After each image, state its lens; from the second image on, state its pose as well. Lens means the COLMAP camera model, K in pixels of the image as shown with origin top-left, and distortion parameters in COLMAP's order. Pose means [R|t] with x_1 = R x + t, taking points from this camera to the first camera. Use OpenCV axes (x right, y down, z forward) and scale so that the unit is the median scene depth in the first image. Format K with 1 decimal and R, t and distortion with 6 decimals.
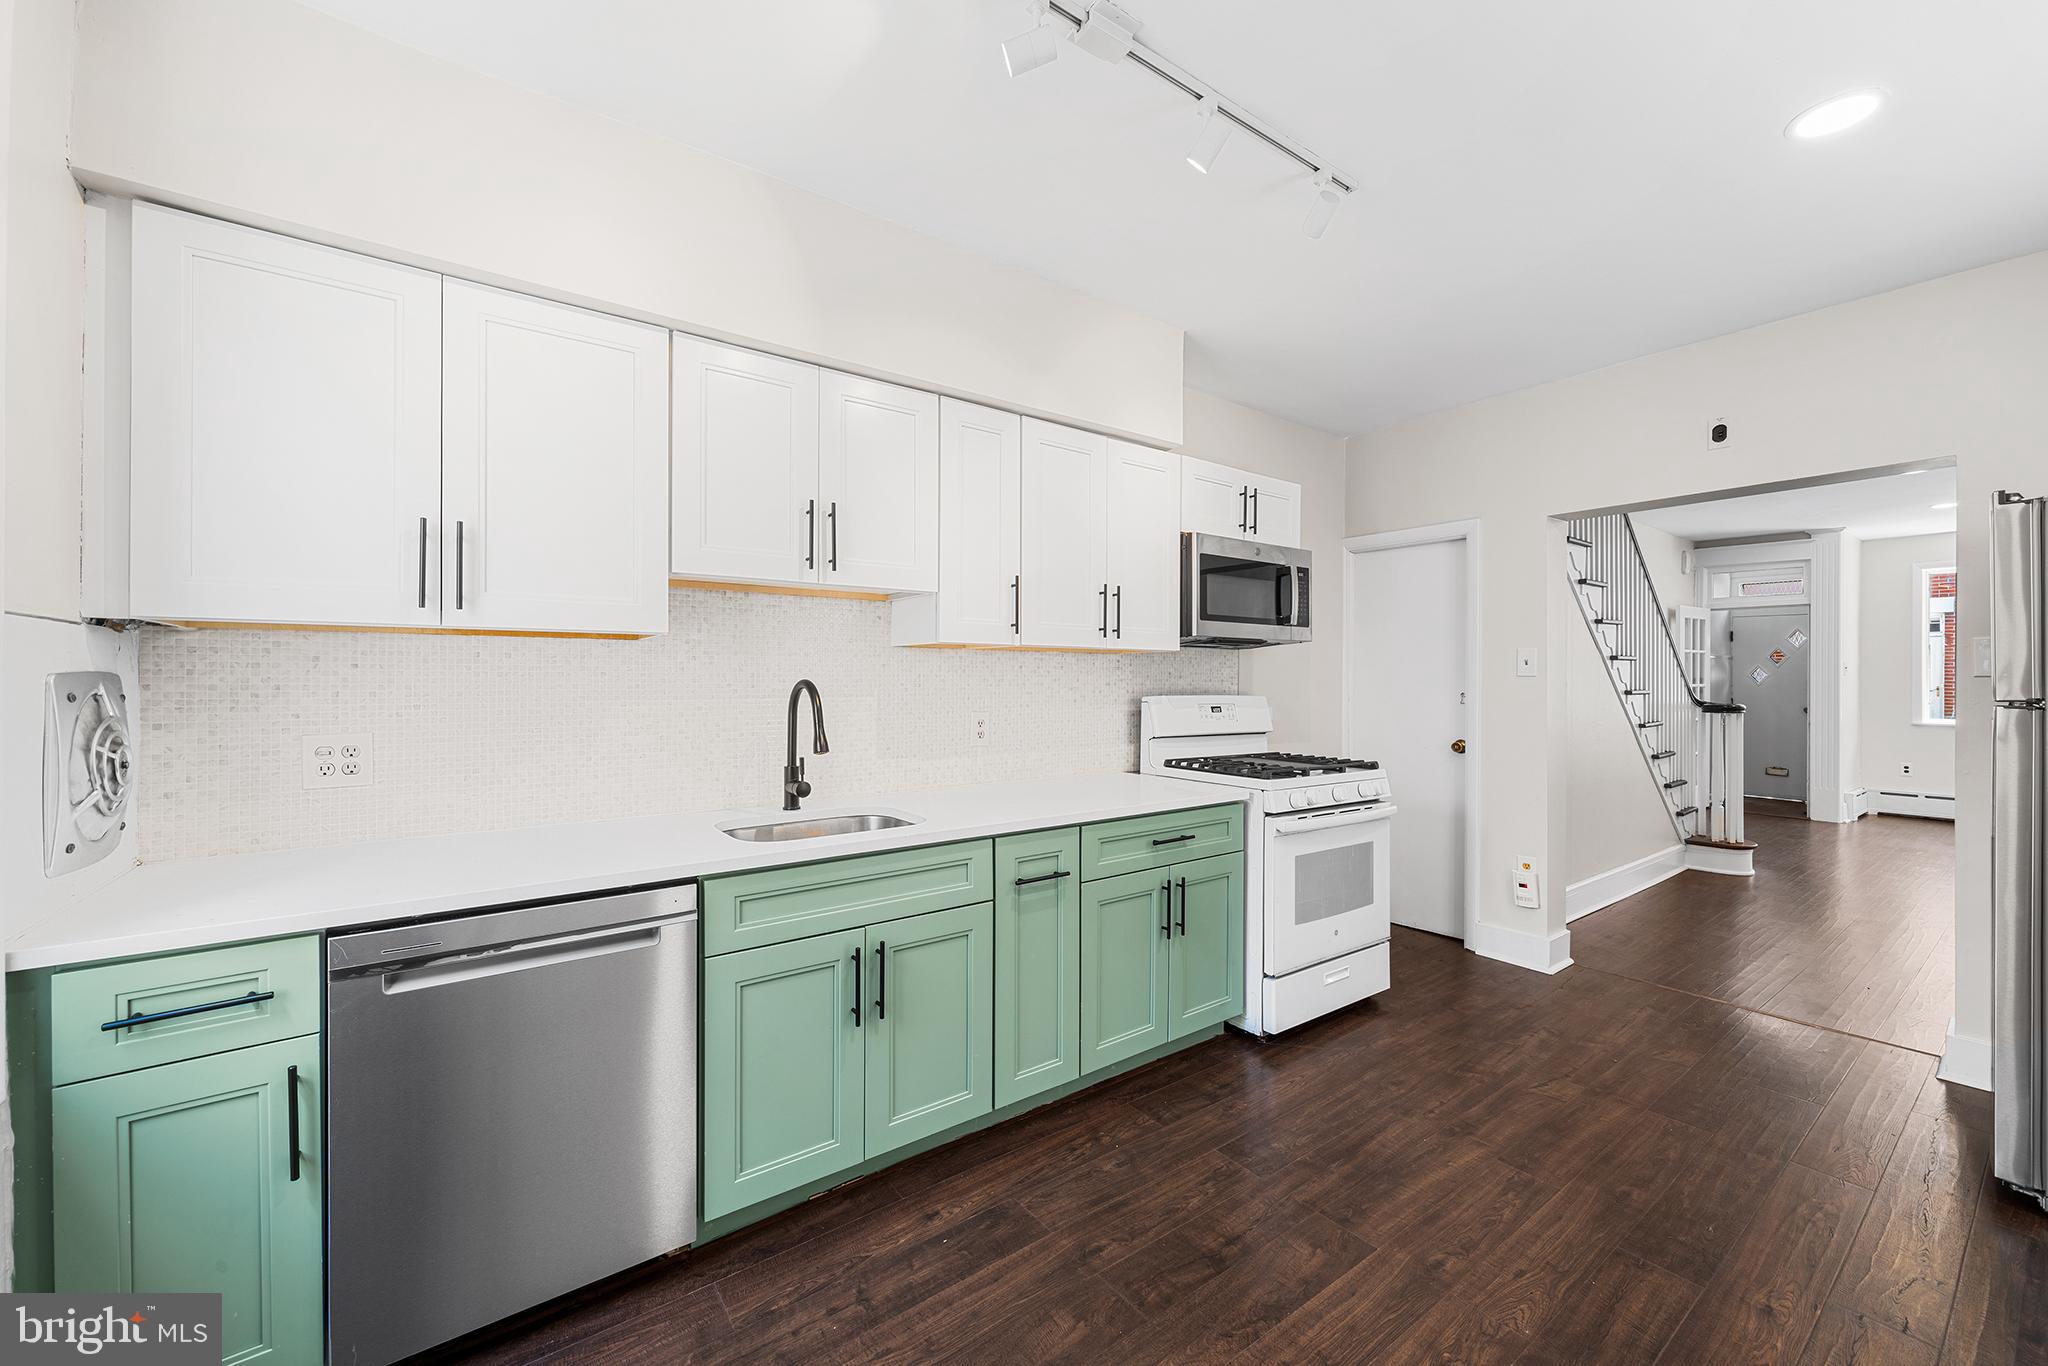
lens RADIAL K [[789.2, 0, 1021.0], [0, 789.2, 676.4], [0, 0, 1]] dist [-0.002196, 0.000477]
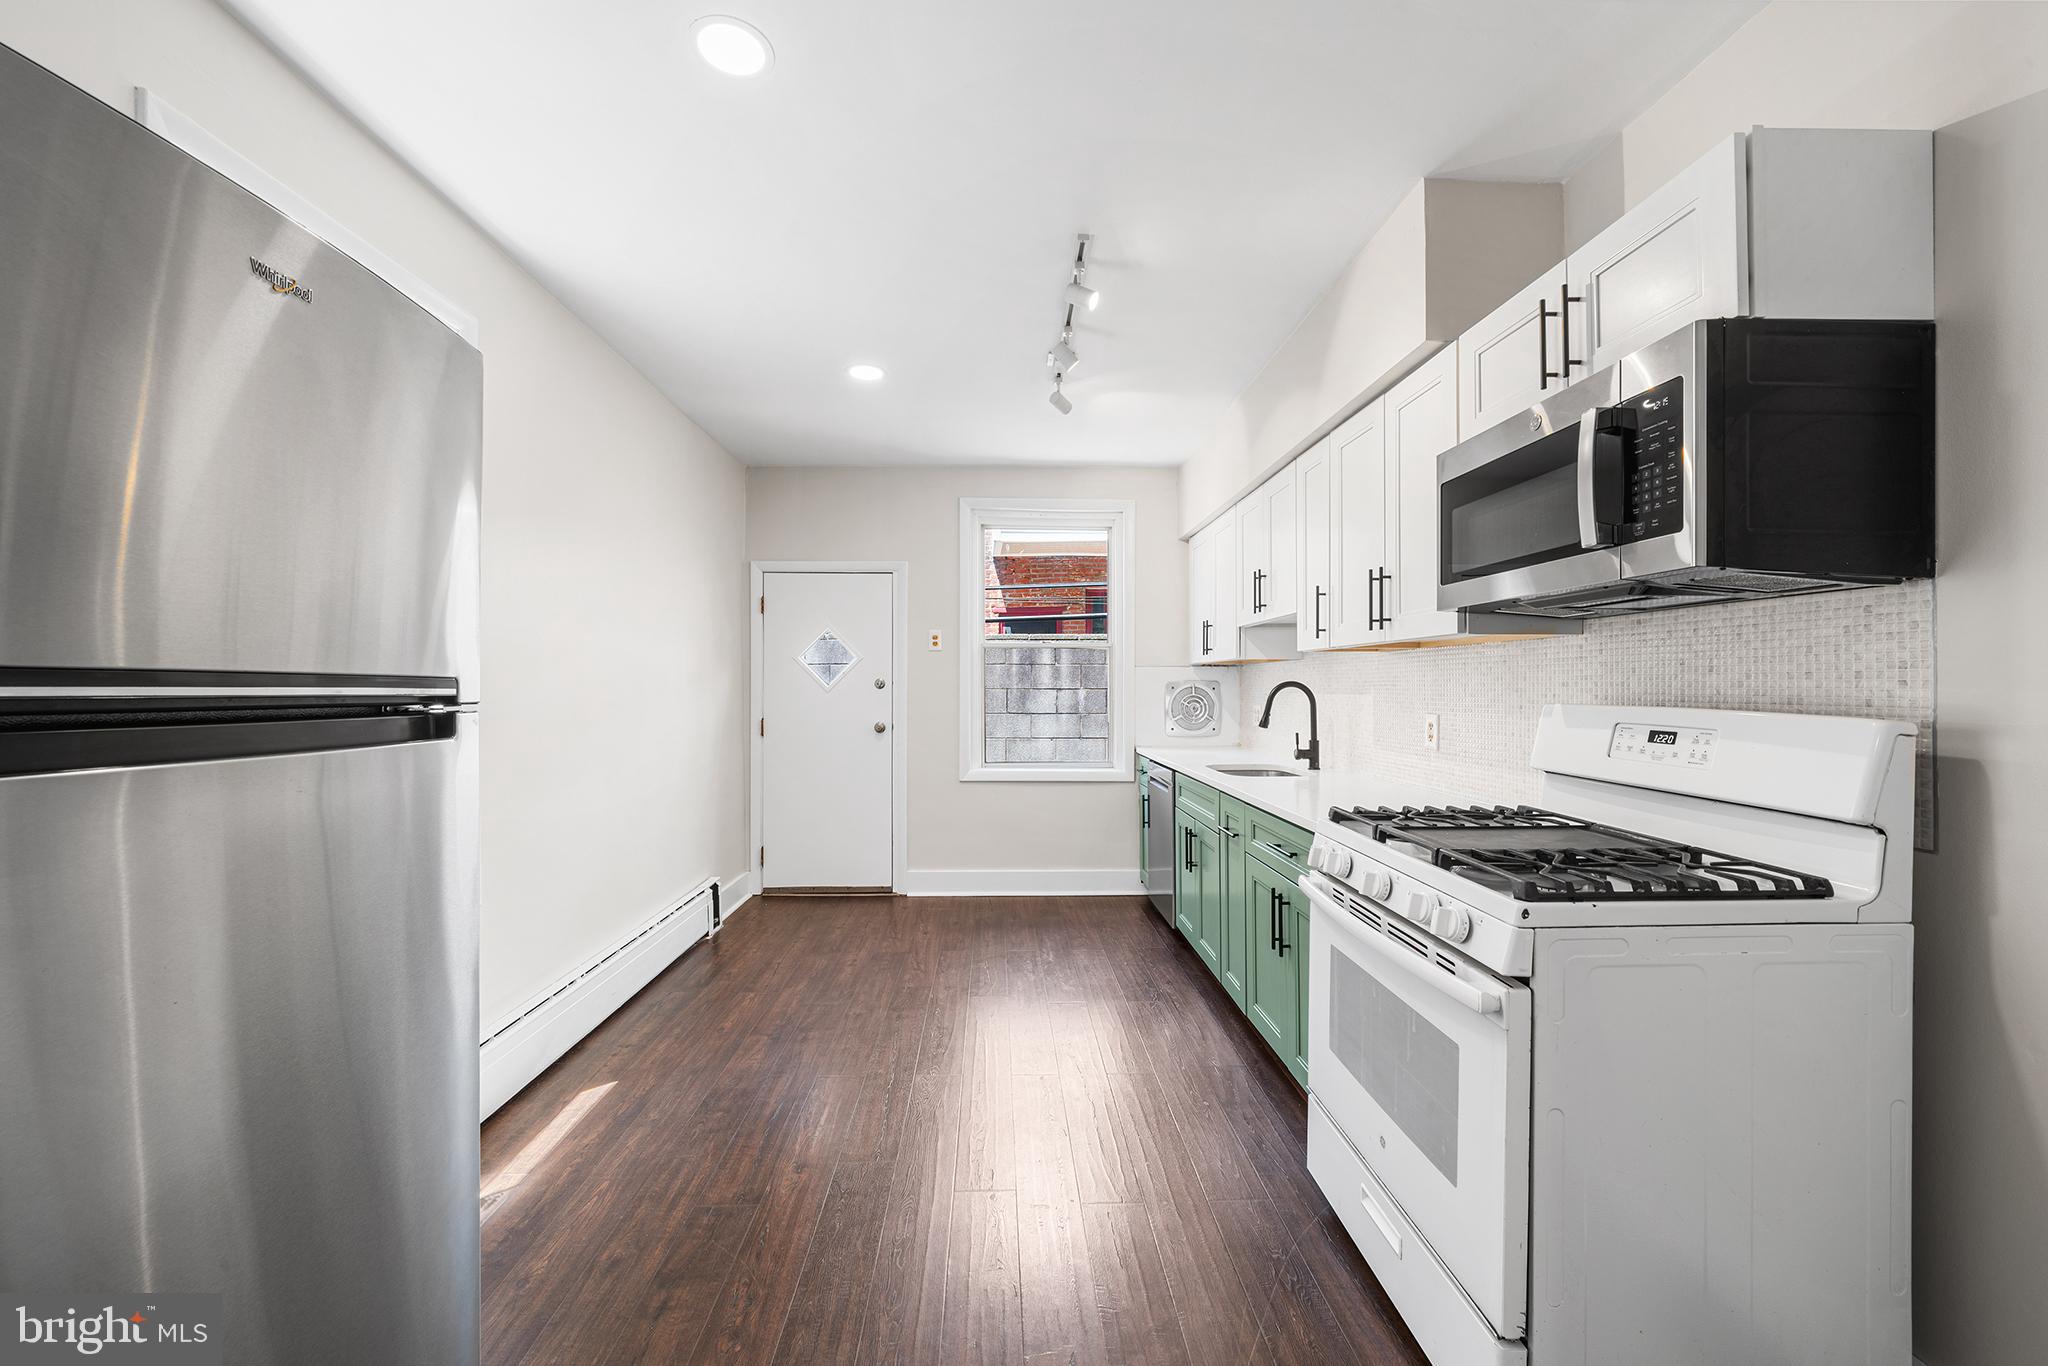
lens RADIAL K [[787.3, 0, 1023.2], [0, 787.3, 683.1], [0, 0, 1]] dist [-0.000880, -0.000287]
pose [[-0.557085, -0.004433, -0.830444, 1.037419], [0.003177, 0.999967, -0.007470, 0.014275], [0.830449, -0.006800, -0.557053, 1.154998]]
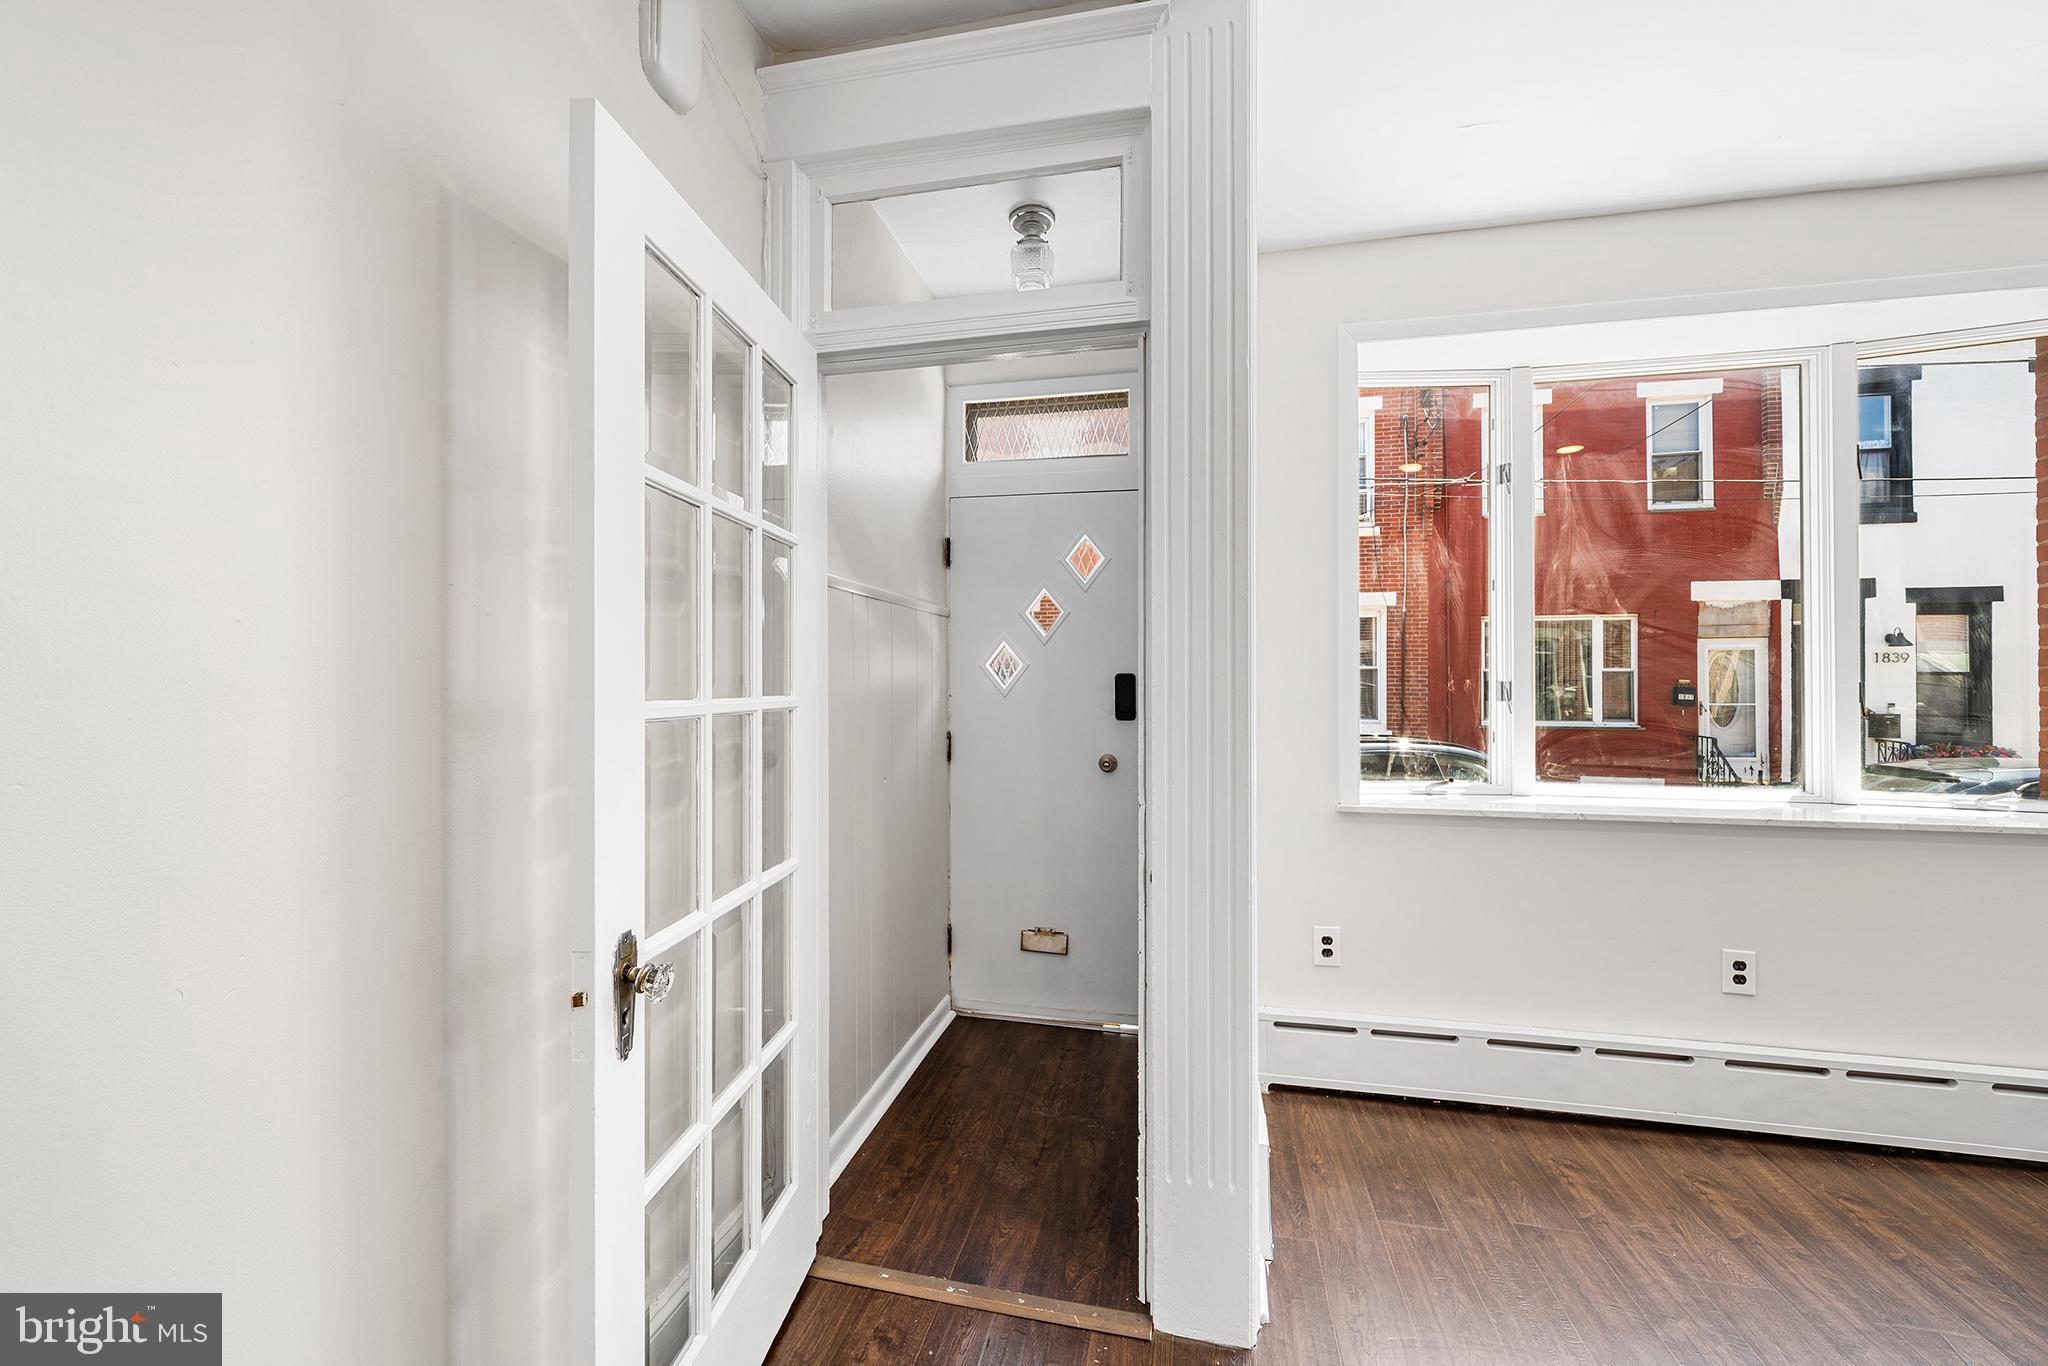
lens RADIAL K [[805.9, 0, 1024.0], [0, 805.9, 683.0], [0, 0, 1]] dist [0.013883, -0.000037]
pose [[0.742321, -0.001621, 0.670043, 2.123825], [-0.000457, 0.999996, 0.002925, 0.015916], [-0.670045, -0.002478, 0.742317, 2.203795]]
